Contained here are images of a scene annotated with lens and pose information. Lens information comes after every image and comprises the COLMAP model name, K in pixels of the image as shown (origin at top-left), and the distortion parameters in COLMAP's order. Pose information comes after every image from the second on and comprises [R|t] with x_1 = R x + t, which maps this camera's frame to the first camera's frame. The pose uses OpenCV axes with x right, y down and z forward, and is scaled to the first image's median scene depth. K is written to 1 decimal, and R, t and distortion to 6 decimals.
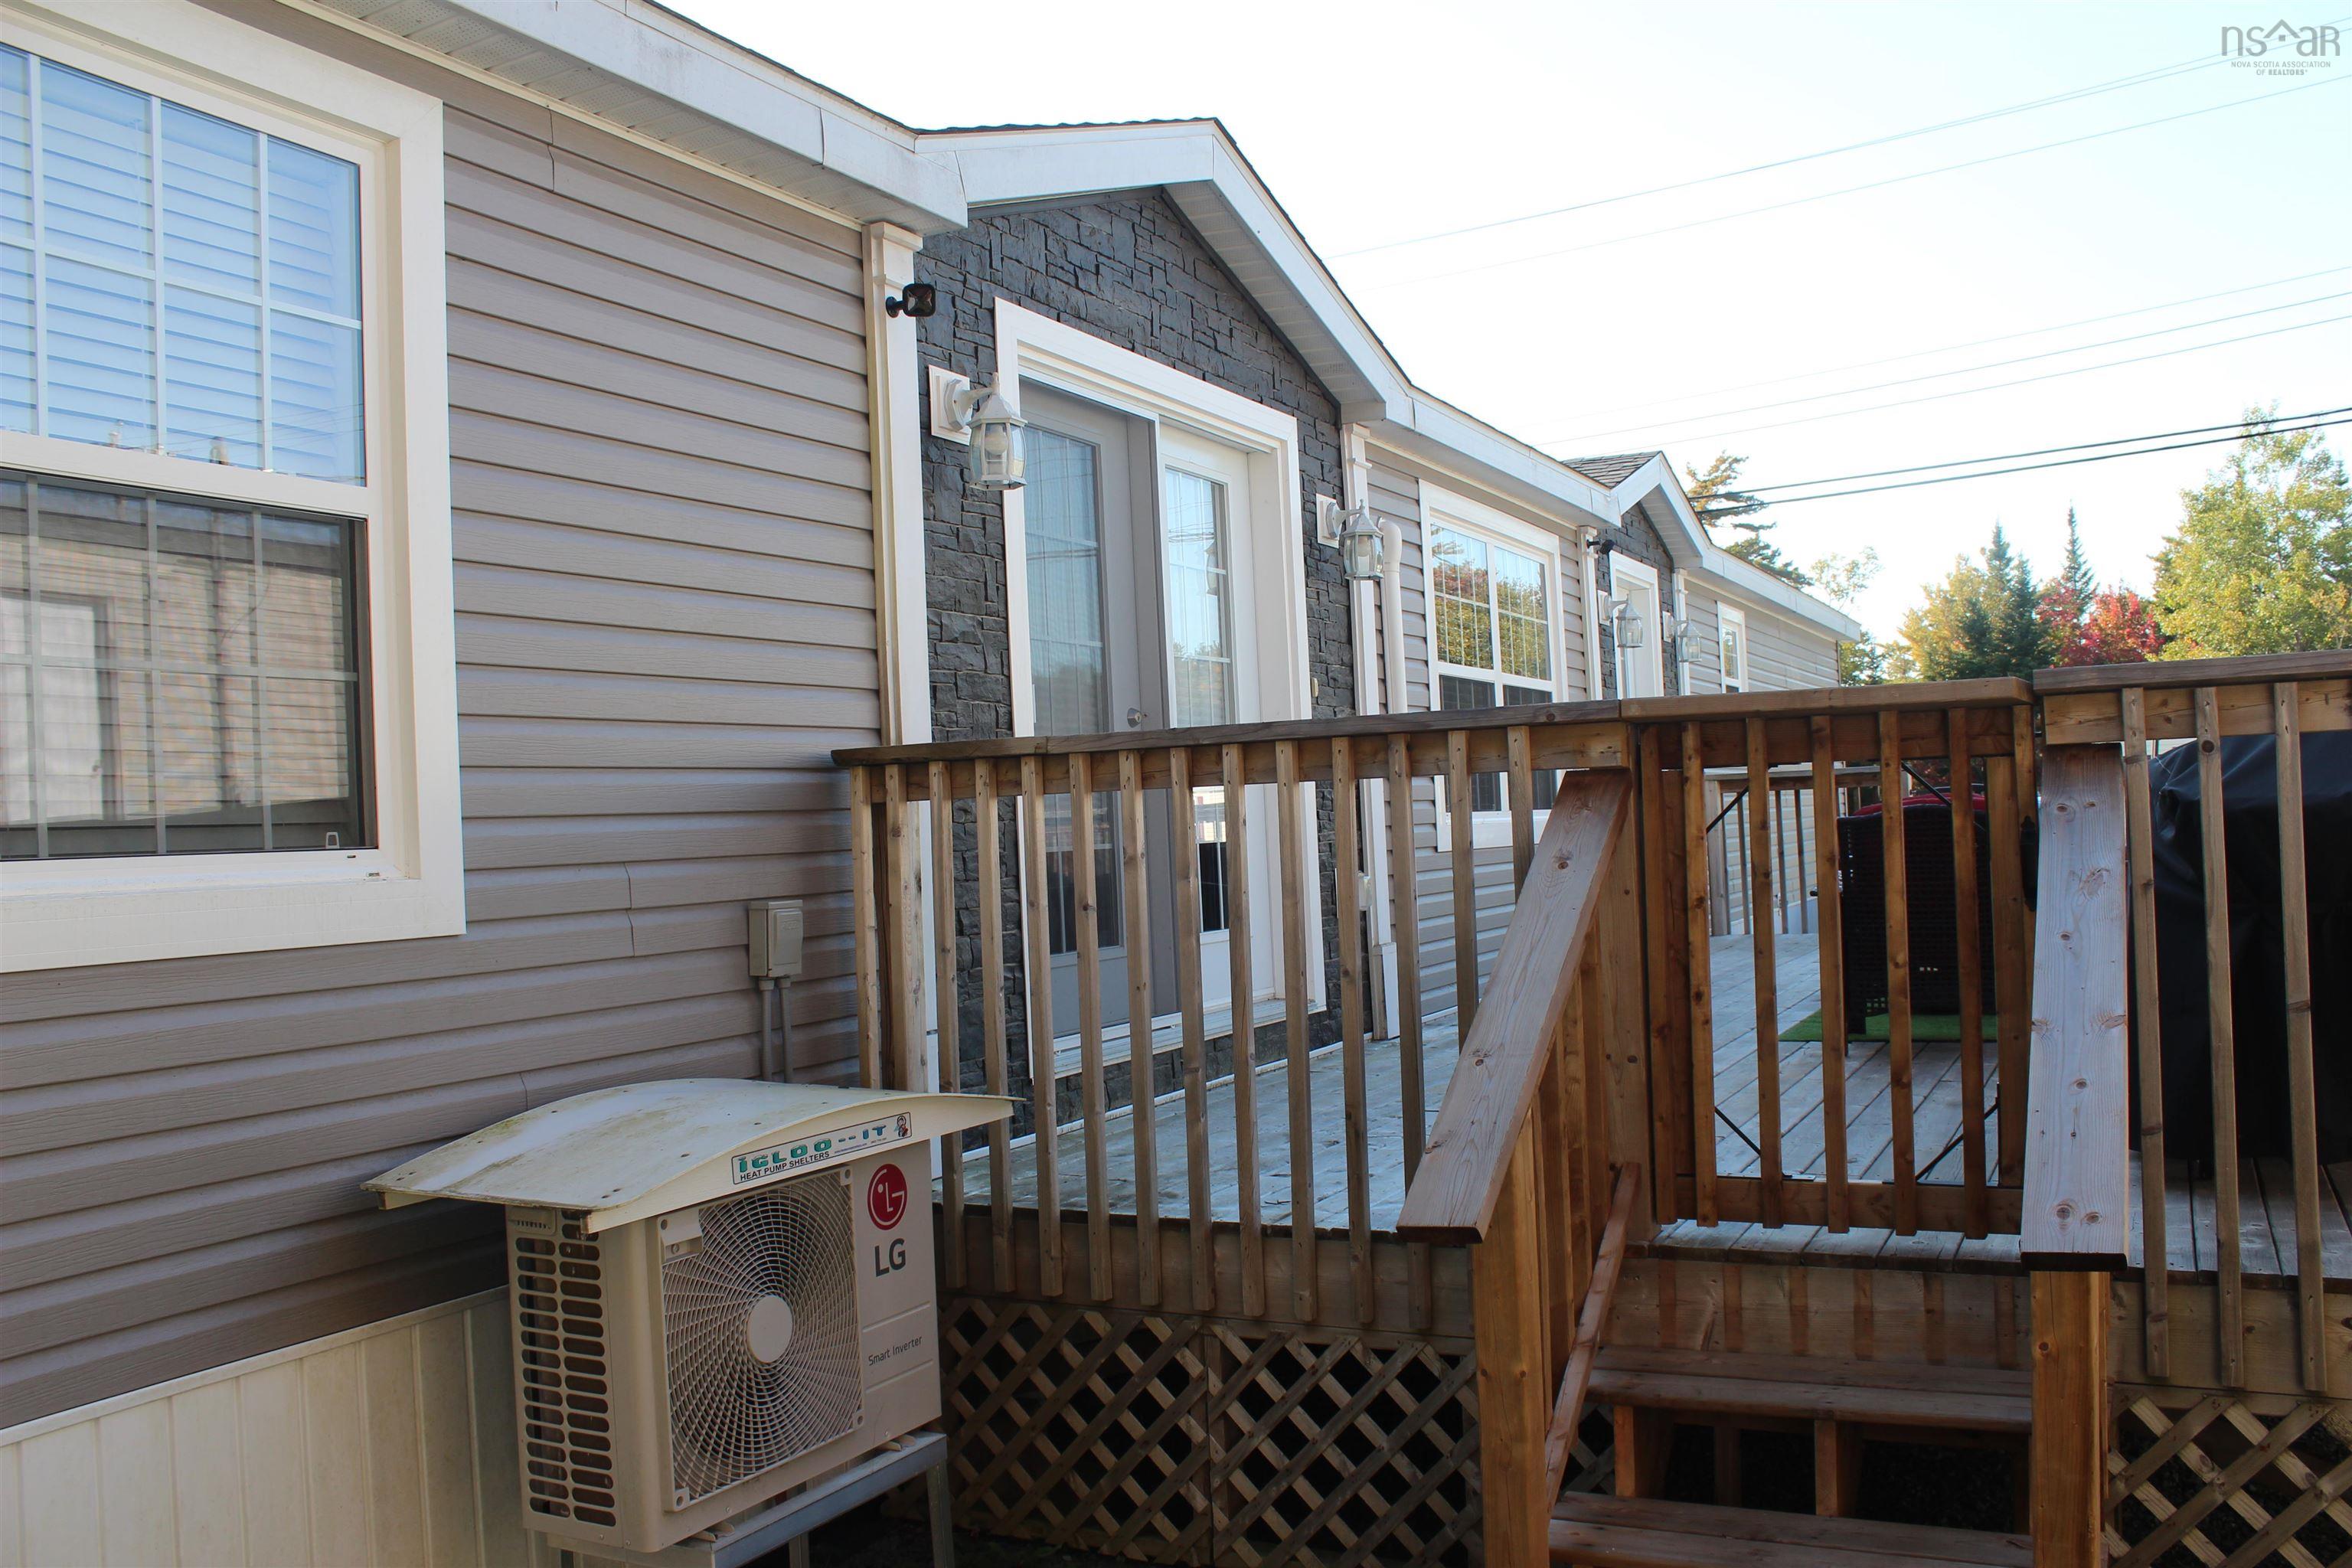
lens RADIAL K [[1893.9, 0, 1212.2], [0, 1893.9, 807.3], [0, 0, 1]] dist [-0.163852, 0.136535]
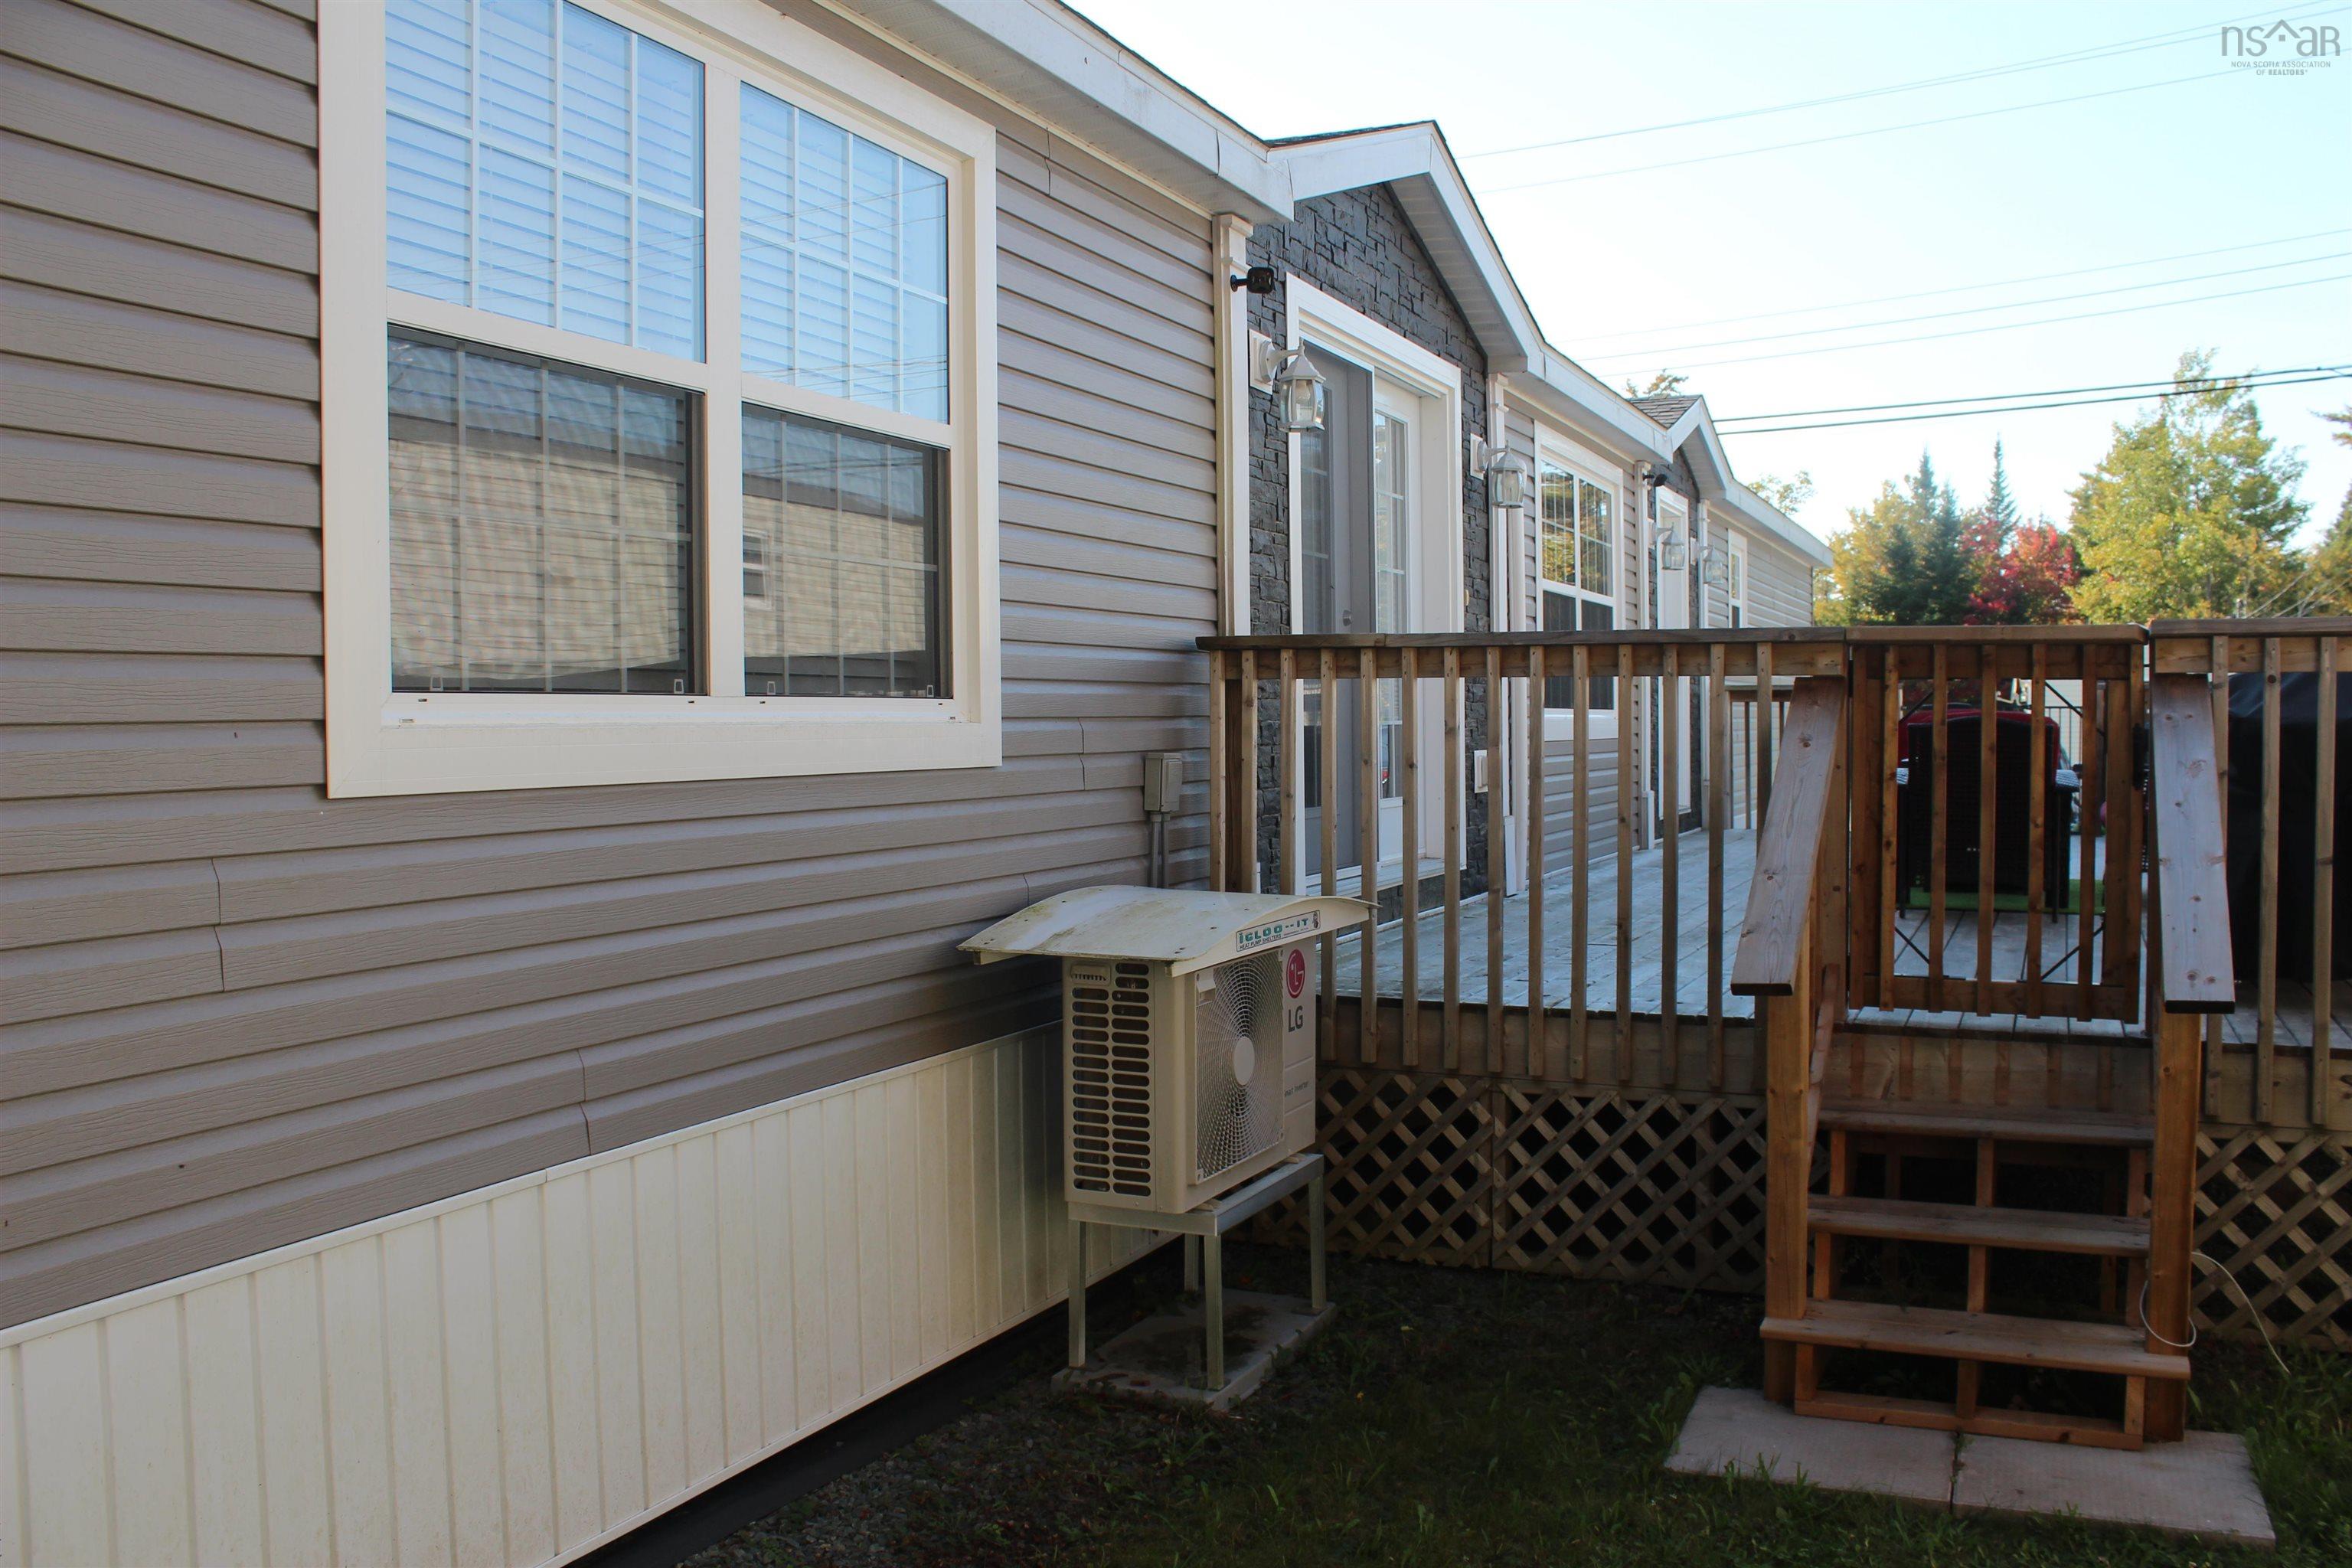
lens RADIAL K [[1921.3, 0, 1176.0], [0, 1921.3, 784.0], [0, 0, 1]] dist [-0.155851, 0.116476]
pose [[0.998461, 0.036391, 0.041845, -0.290244], [-0.038160, 0.998377, 0.042279, 0.015948], [-0.040239, -0.043811, 0.998229, -0.326263]]
